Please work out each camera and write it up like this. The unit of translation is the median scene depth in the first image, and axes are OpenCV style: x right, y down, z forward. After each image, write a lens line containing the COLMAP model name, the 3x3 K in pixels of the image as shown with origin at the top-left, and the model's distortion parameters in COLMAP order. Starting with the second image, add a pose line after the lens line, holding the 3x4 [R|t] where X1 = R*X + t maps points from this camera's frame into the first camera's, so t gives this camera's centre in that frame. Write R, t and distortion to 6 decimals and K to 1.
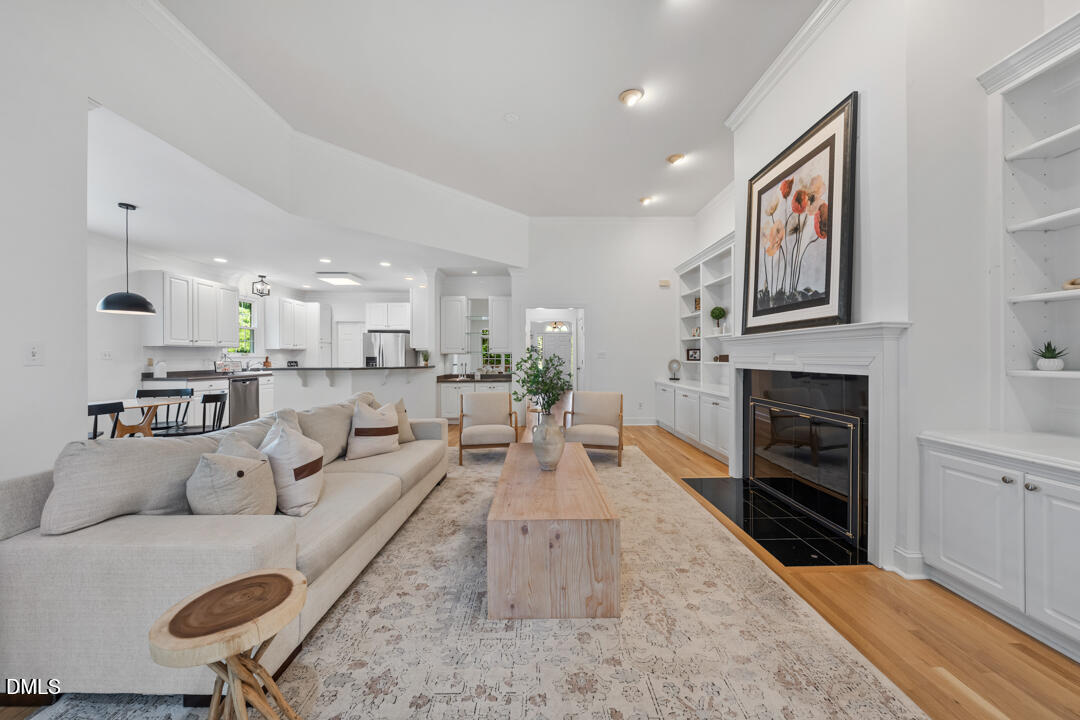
lens RADIAL K [[366.6, 0, 540.0], [0, 366.6, 360.0], [0, 0, 1]] dist [-0.000727, -0.000033]
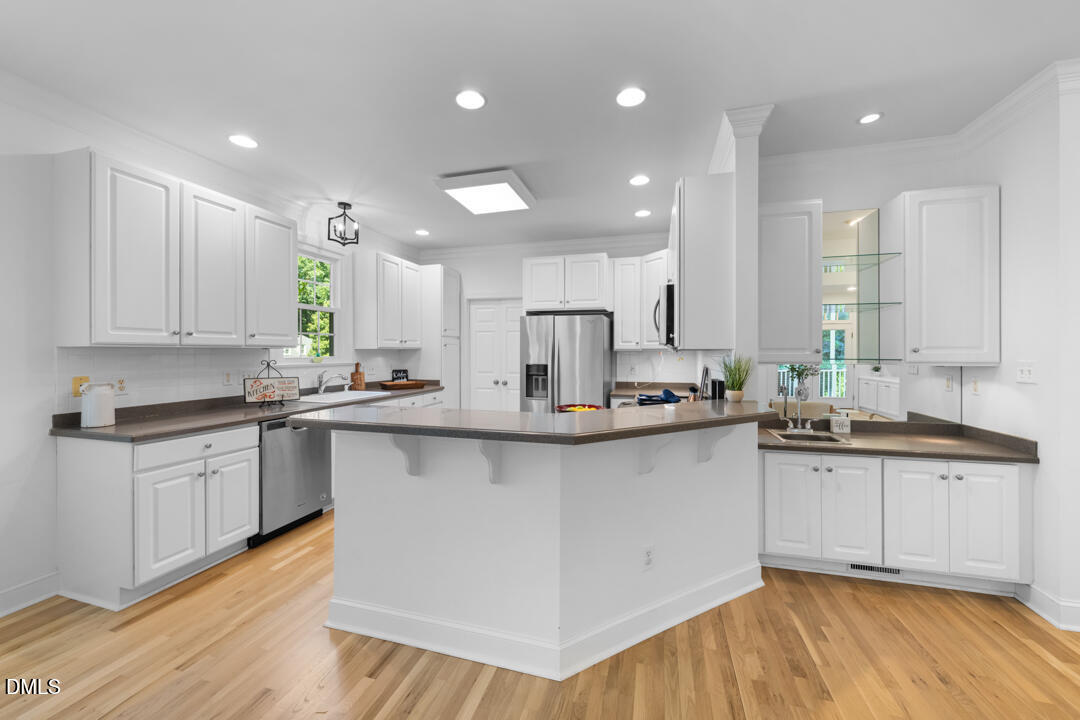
lens RADIAL K [[406.9, 0, 539.3], [0, 406.9, 353.9], [0, 0, 1]] dist [-0.001887, -0.000248]
pose [[0.959248, 0.003359, -0.282544, -0.342067], [-0.004624, 0.999982, -0.003810, -0.022815], [0.282526, 0.004961, 0.959247, 0.538241]]
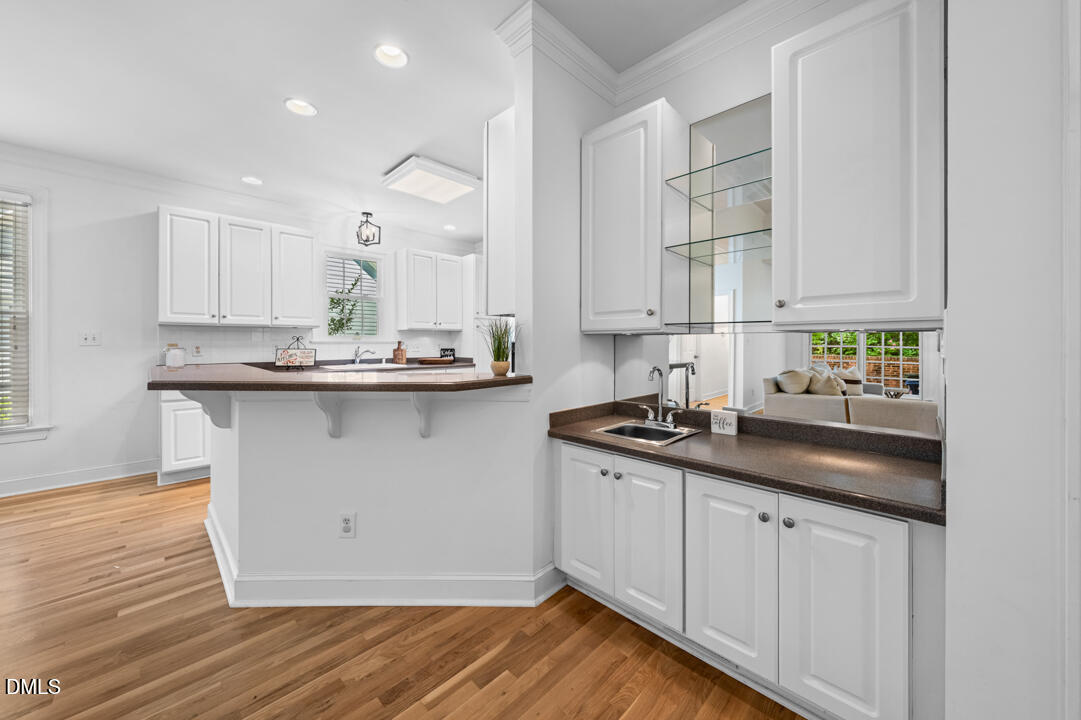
lens RADIAL K [[391.0, 0, 535.5], [0, 391.0, 343.4], [0, 0, 1]] dist [-0.002039, -0.000161]
pose [[0.699747, 0.004817, -0.714375, -0.074125], [-0.007643, 0.999971, -0.000743, -0.007268], [0.714350, 0.005980, 0.699763, 0.733426]]
